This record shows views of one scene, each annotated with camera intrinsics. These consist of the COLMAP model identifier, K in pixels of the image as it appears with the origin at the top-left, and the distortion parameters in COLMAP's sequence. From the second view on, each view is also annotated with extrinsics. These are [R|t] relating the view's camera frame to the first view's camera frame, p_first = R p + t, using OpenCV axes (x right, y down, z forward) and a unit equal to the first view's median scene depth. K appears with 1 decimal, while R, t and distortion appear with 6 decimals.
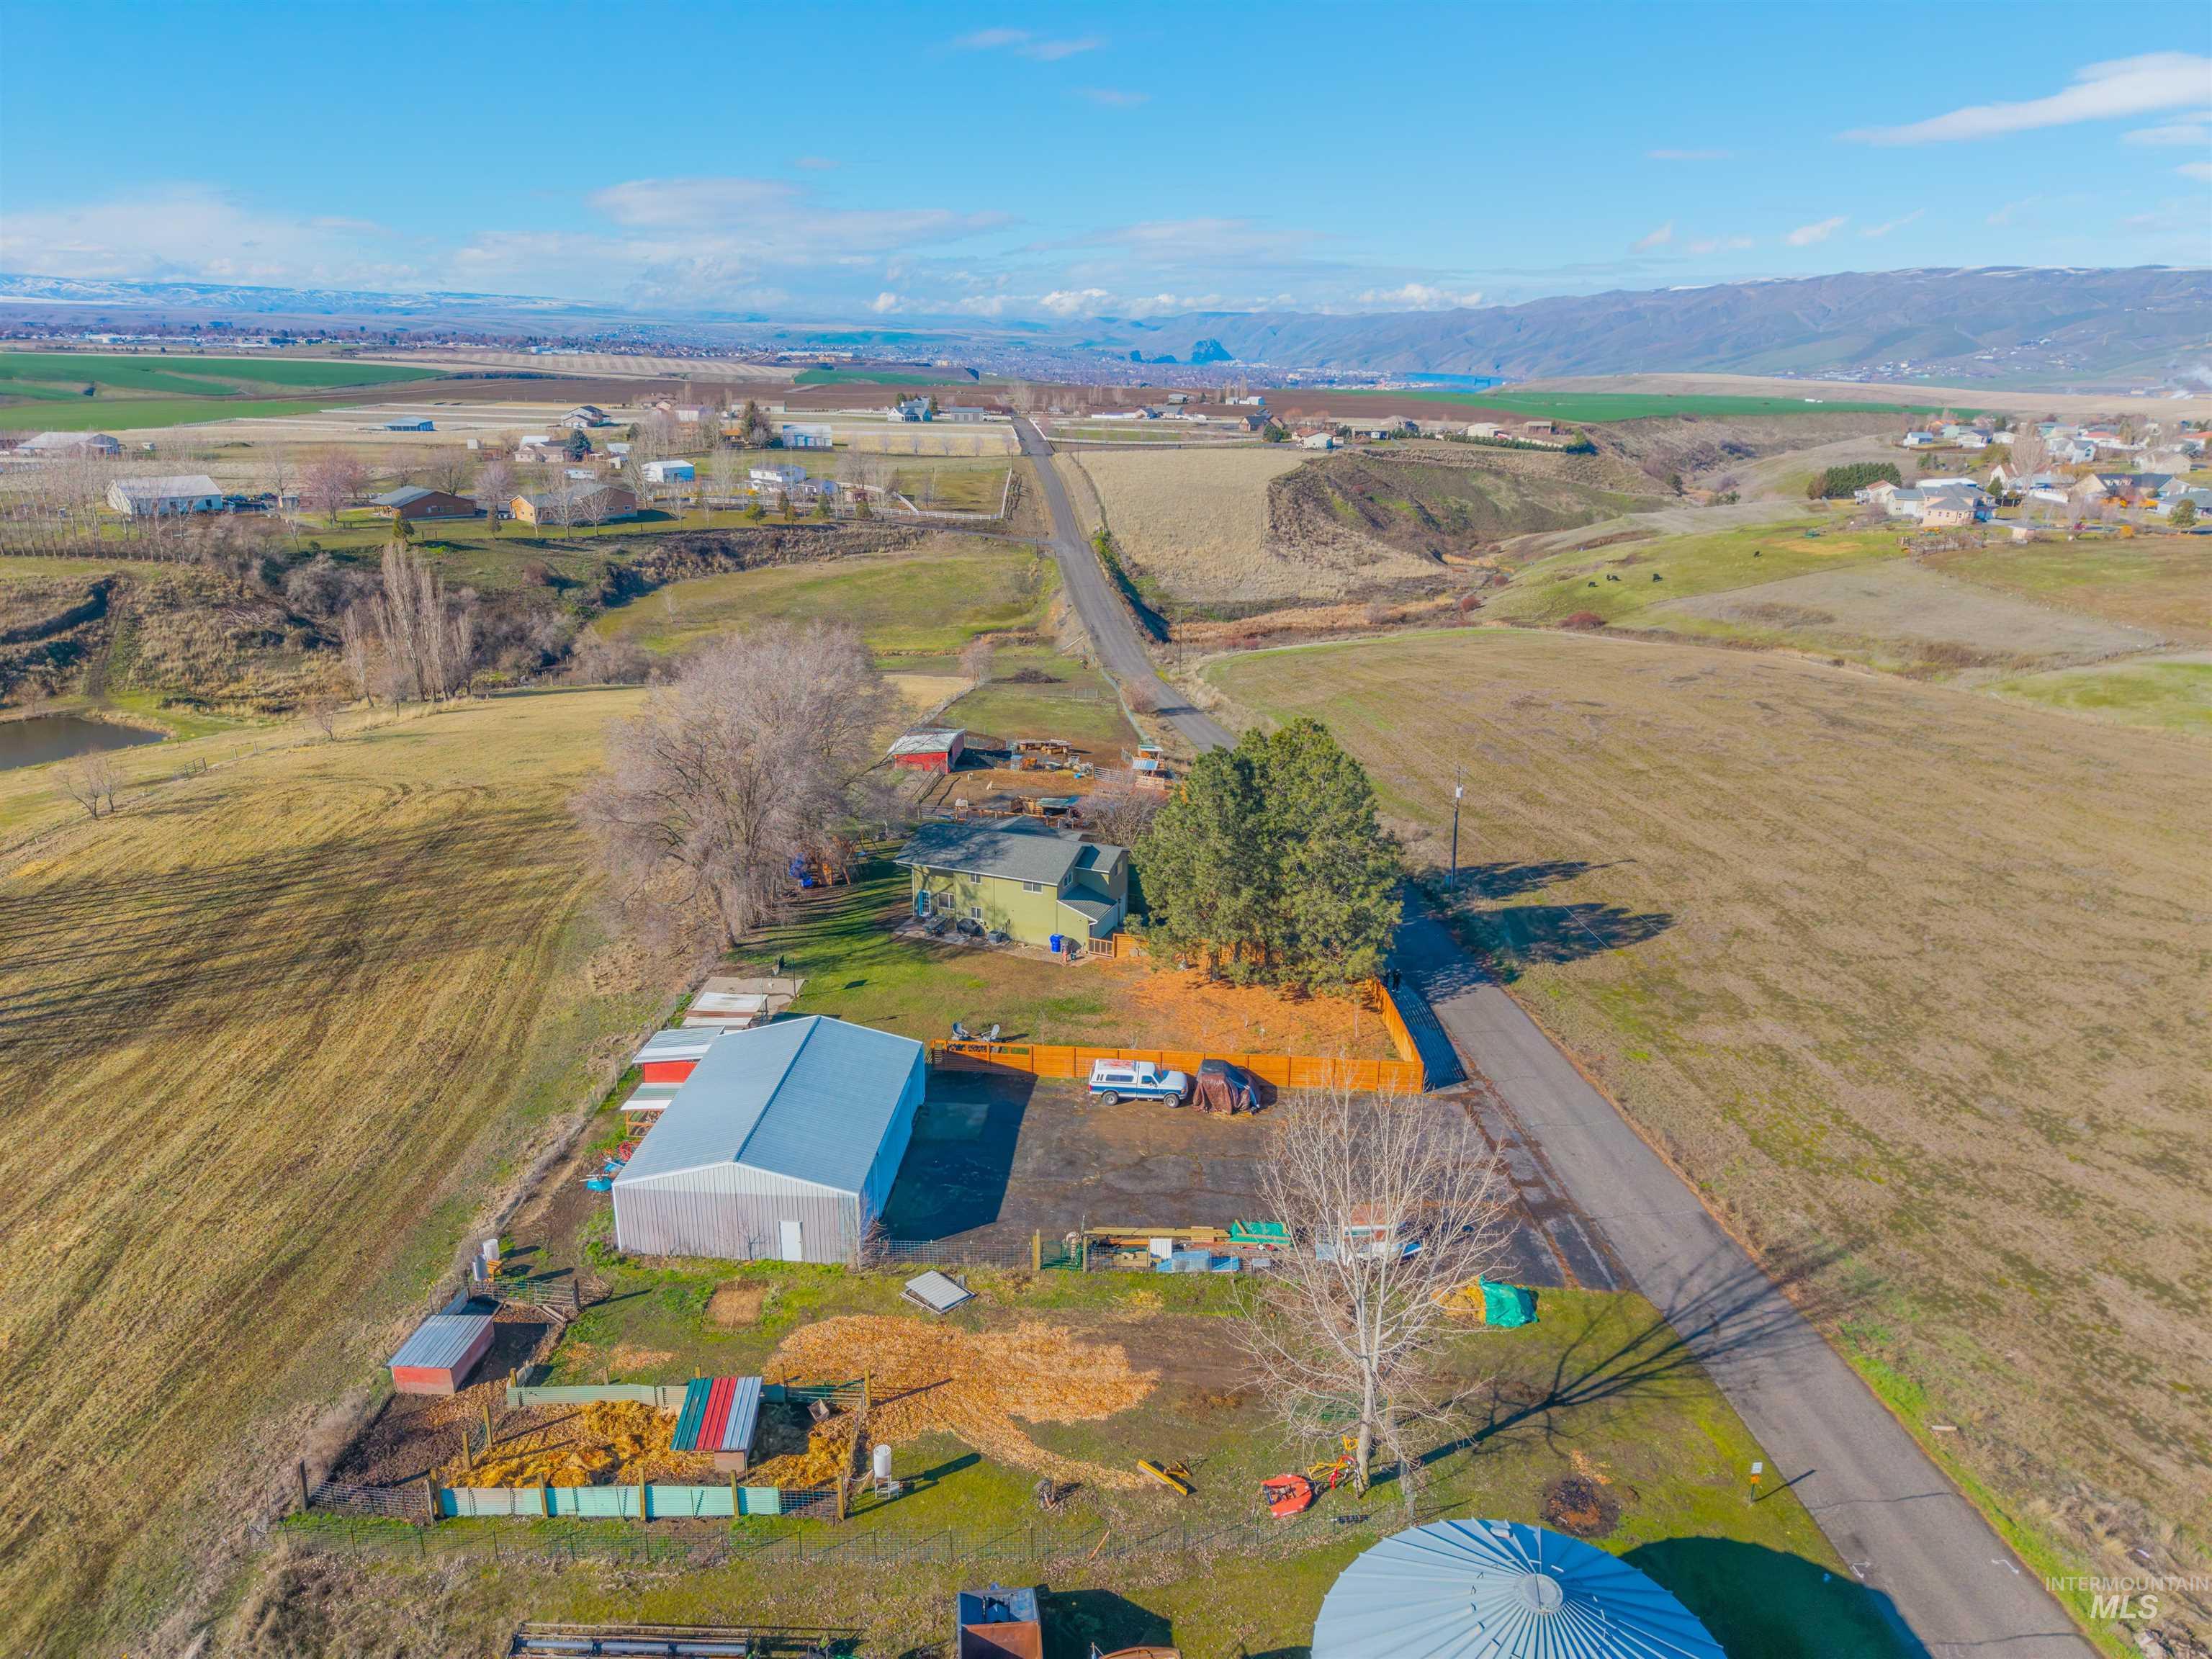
lens RADIAL K [[1830.7, 0, 1106.0], [0, 1830.7, 829.5], [0, 0, 1]] dist [0.002401, 0.011853]
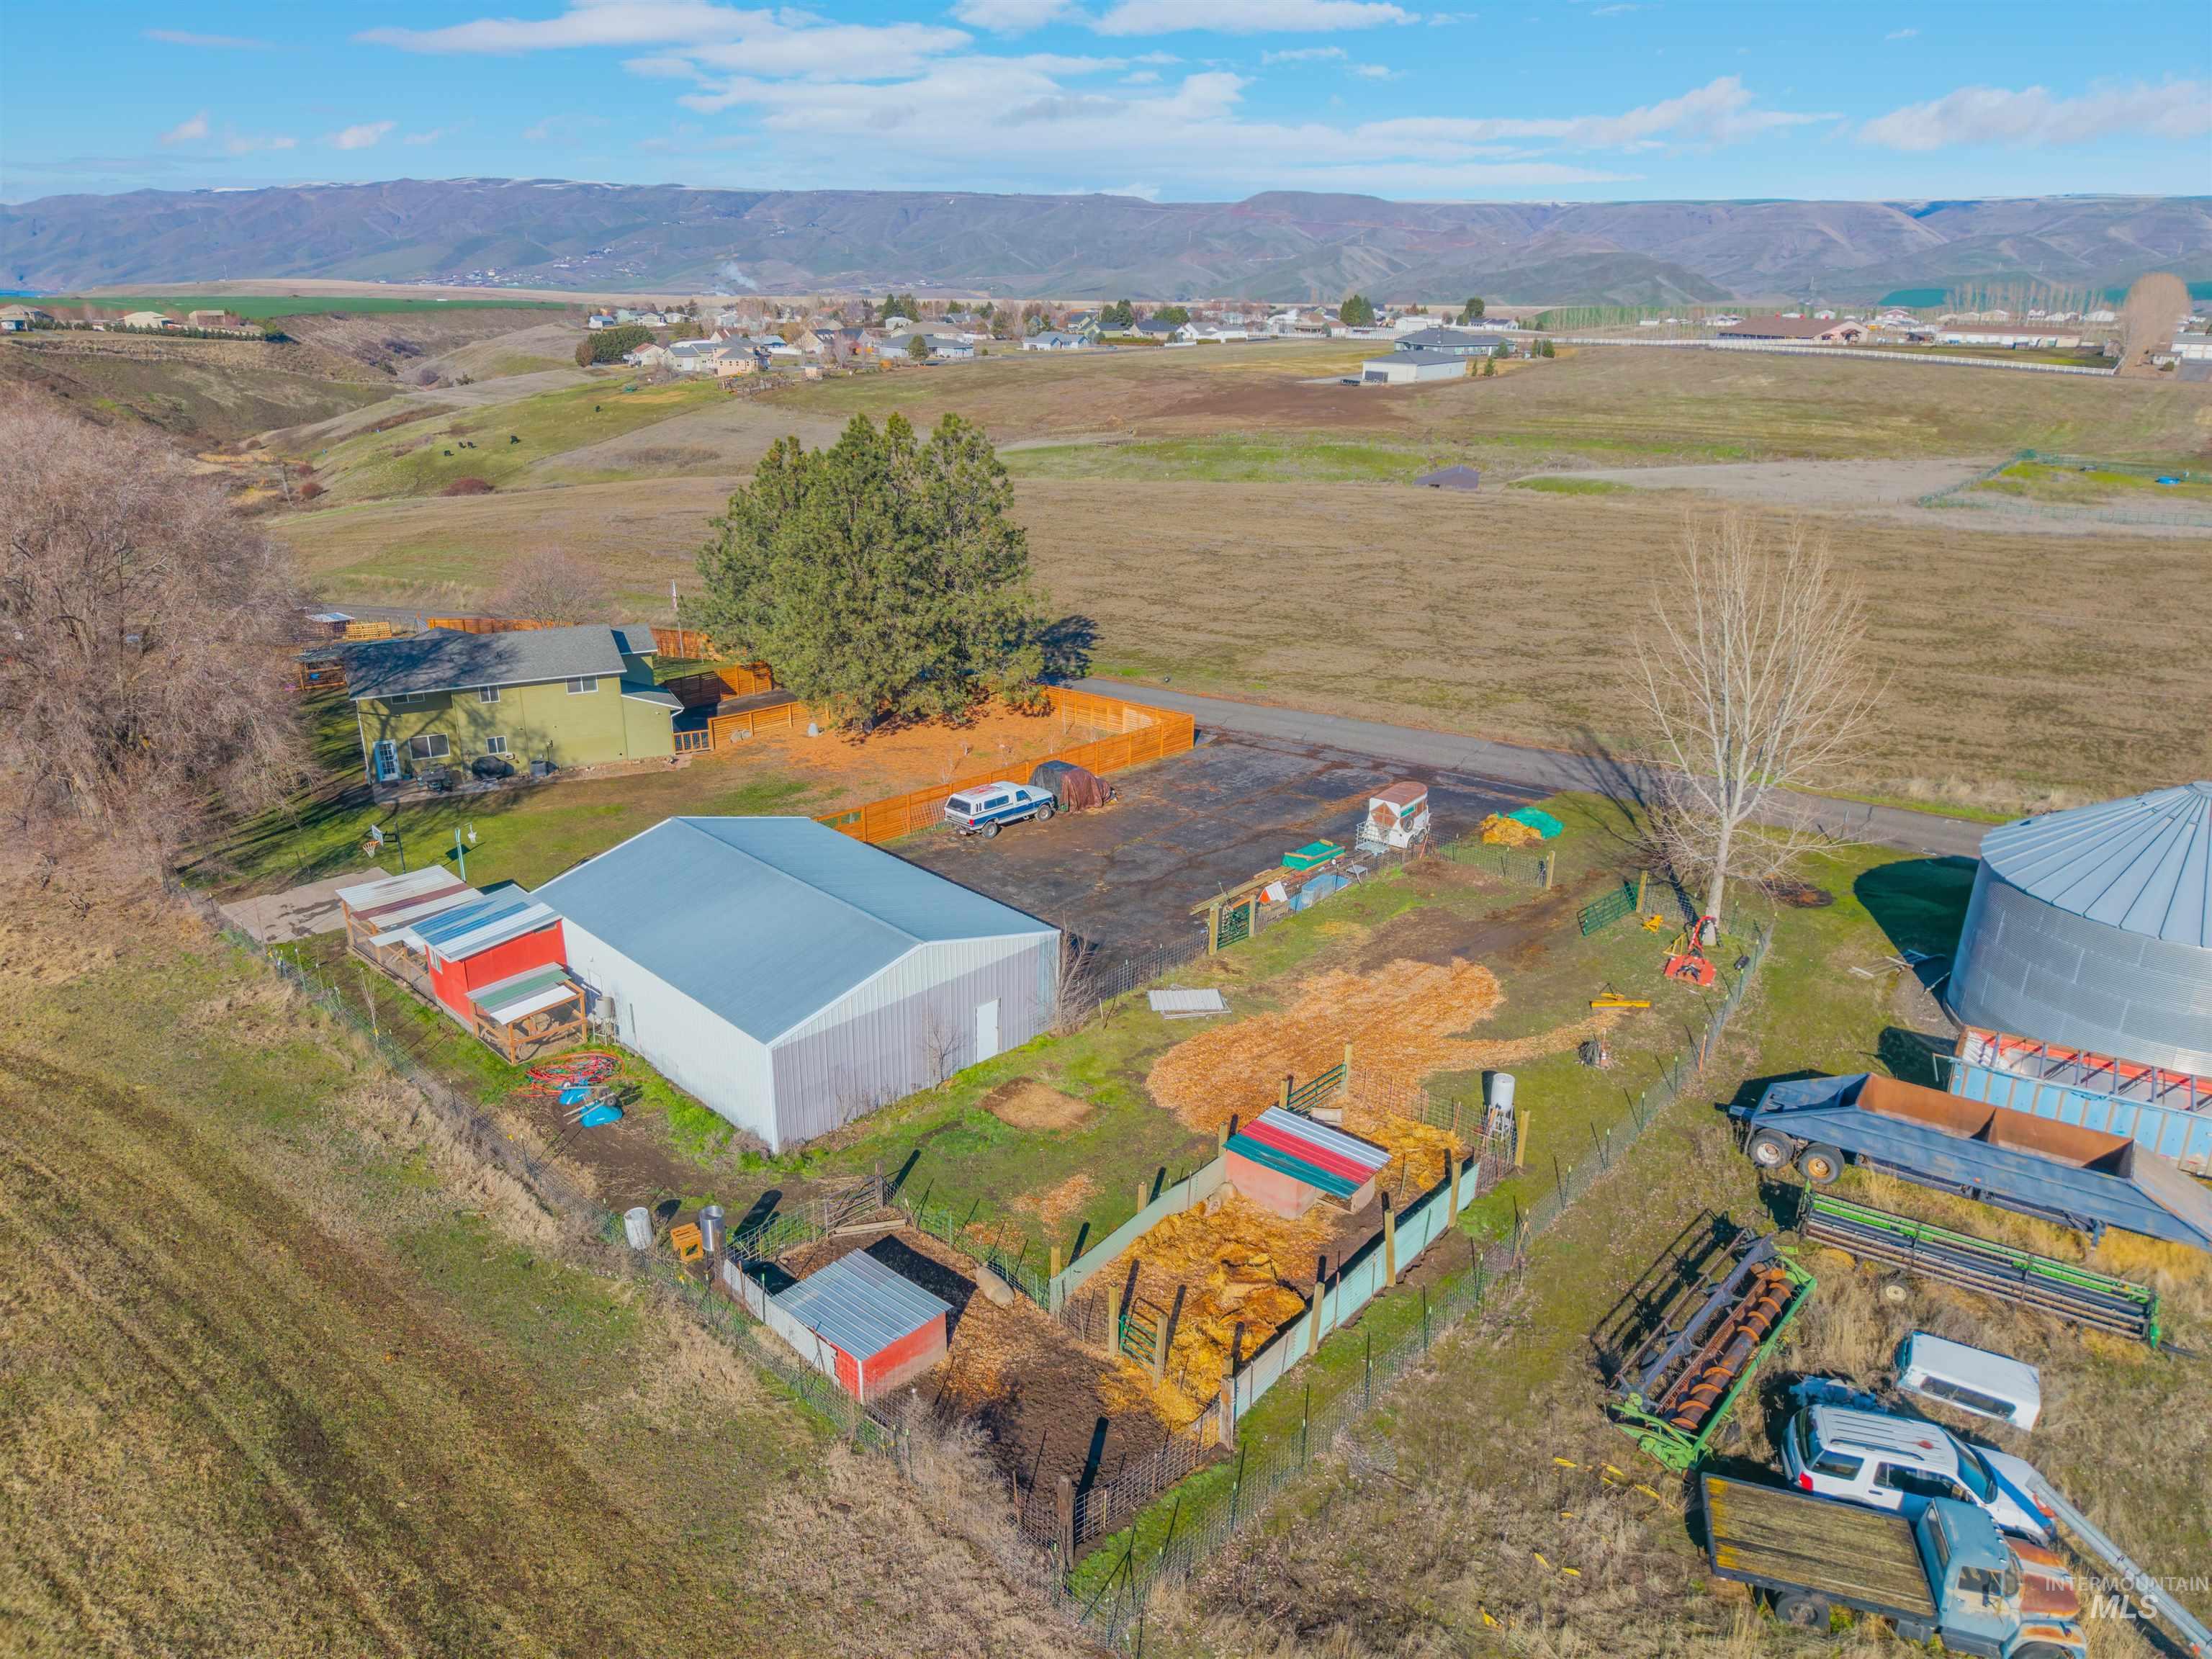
lens RADIAL K [[1830.7, 0, 1106.0], [0, 1830.7, 829.5], [0, 0, 1]] dist [0.002401, 0.011853]
pose [[0.558384, -0.217334, 0.800608, -0.271893], [0.249246, 0.964436, 0.087971, 0.038875], [-0.791255, 0.150427, 0.592696, 0.212117]]
